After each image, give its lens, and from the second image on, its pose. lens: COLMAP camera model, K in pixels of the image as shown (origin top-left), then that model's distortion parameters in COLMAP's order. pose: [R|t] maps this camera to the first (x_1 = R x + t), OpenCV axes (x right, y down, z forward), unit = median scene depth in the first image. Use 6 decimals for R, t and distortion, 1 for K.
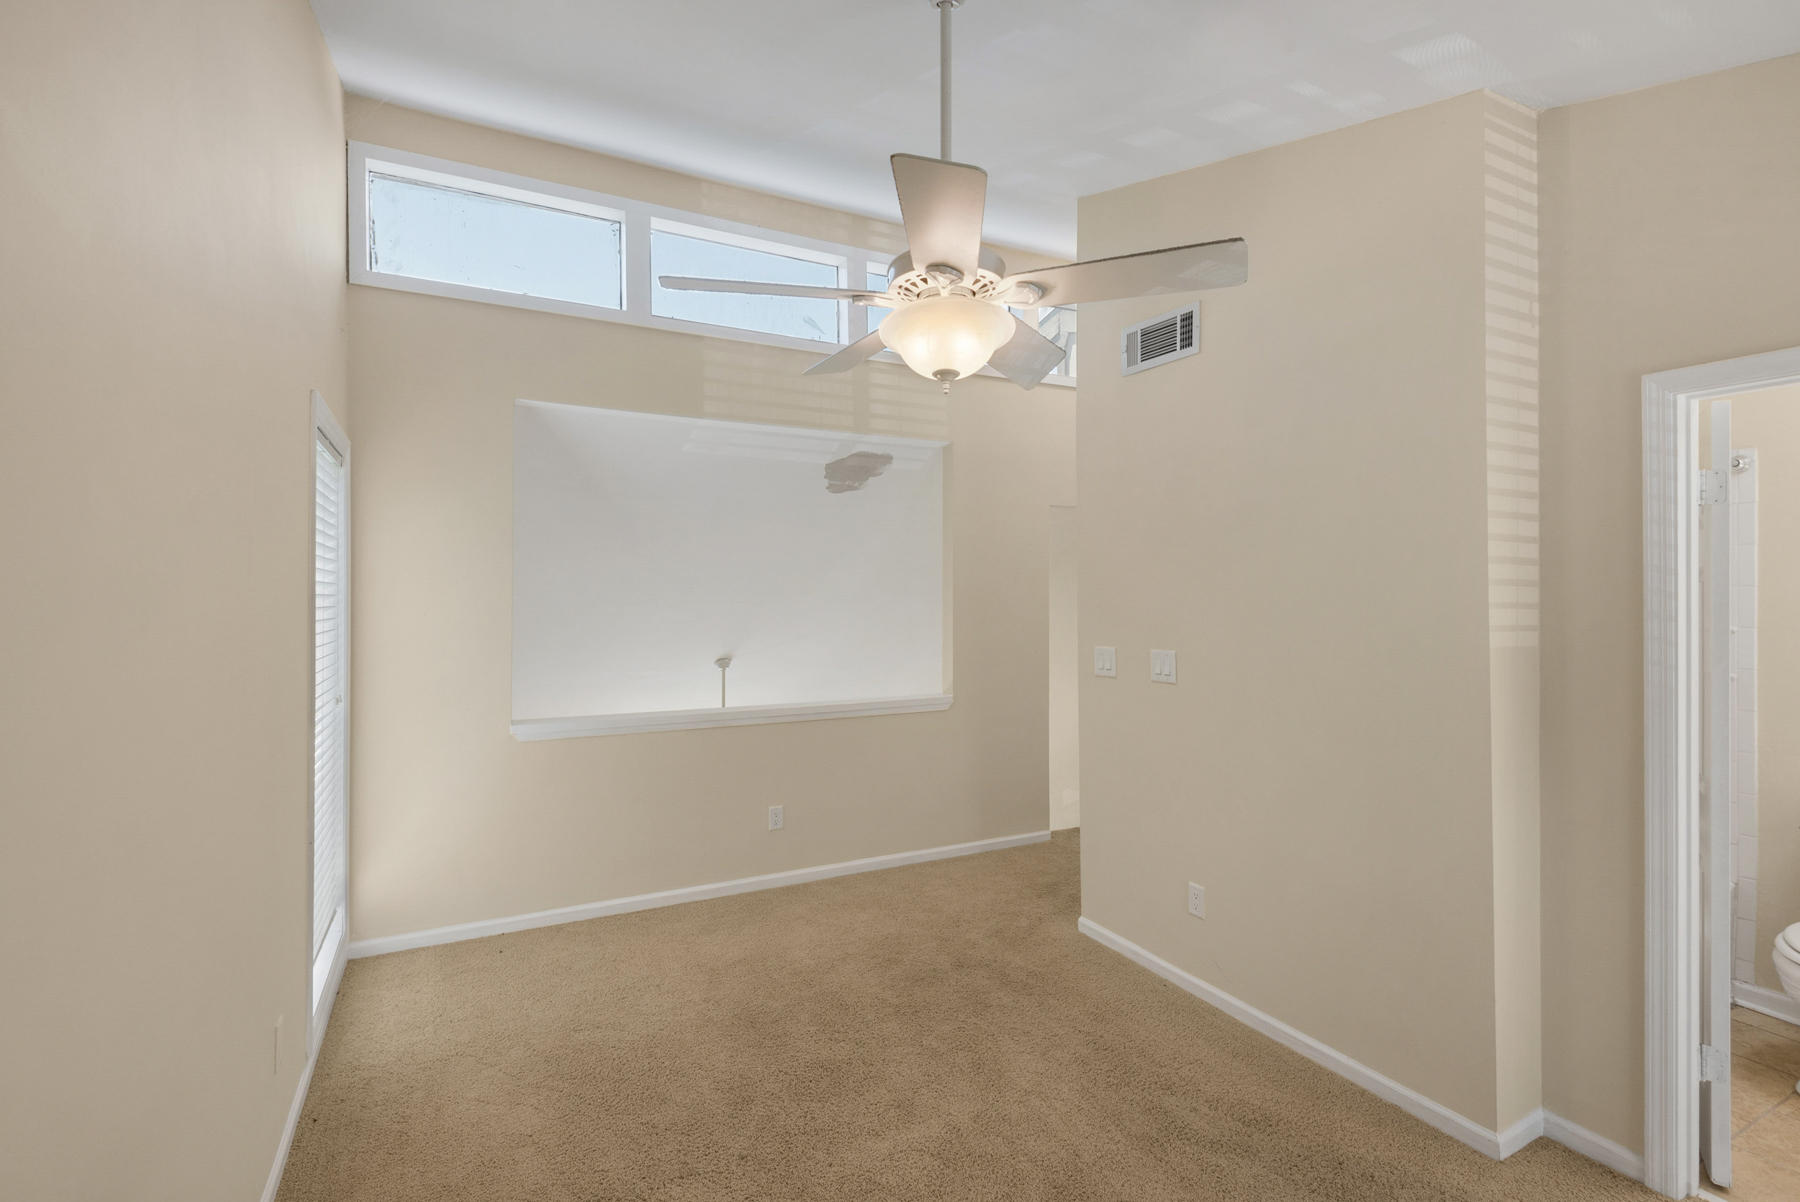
lens RADIAL K [[825.6, 0, 898.7], [0, 825.6, 595.4], [0, 0, 1]] dist [0.032954, -0.000325]
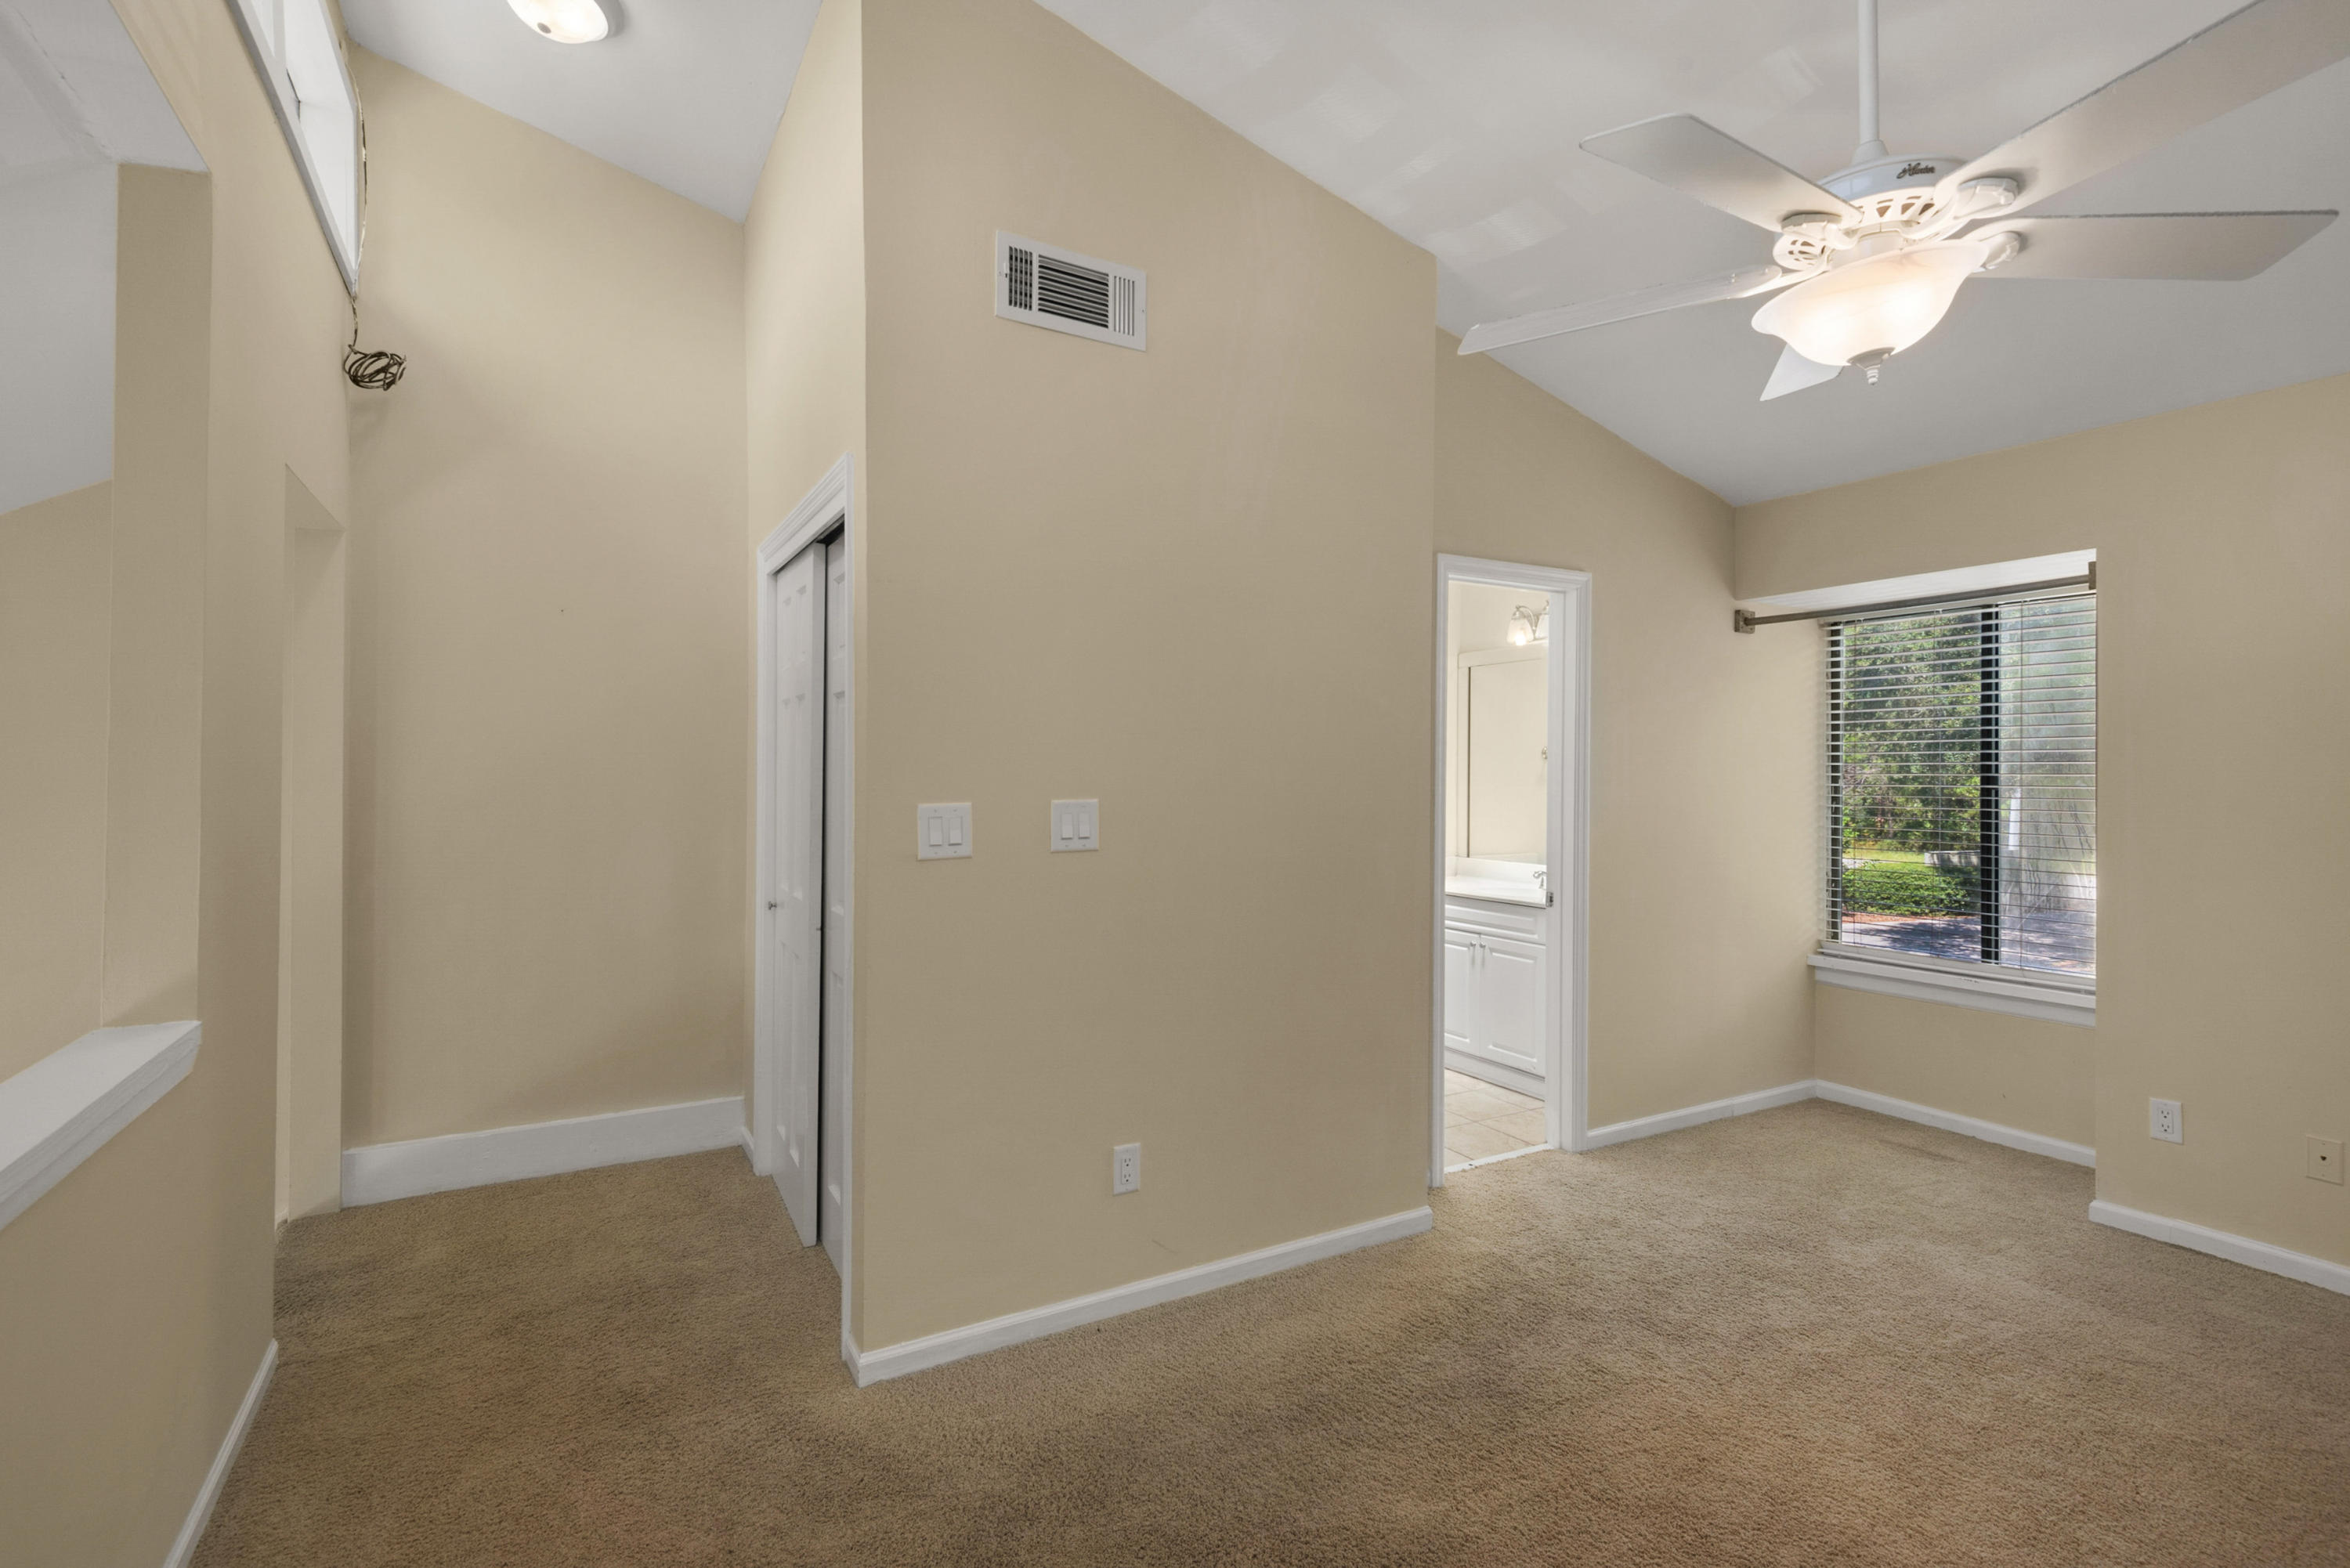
lens RADIAL K [[1077.8, 0, 1172.0], [0, 1077.8, 774.9], [0, 0, 1]] dist [0.032954, -0.000325]
pose [[-0.023670, -0.007545, 0.999691, -0.490107], [-0.001142, 0.999971, 0.007520, 0.041478], [-0.999719, -0.000963, -0.023678, 0.945710]]
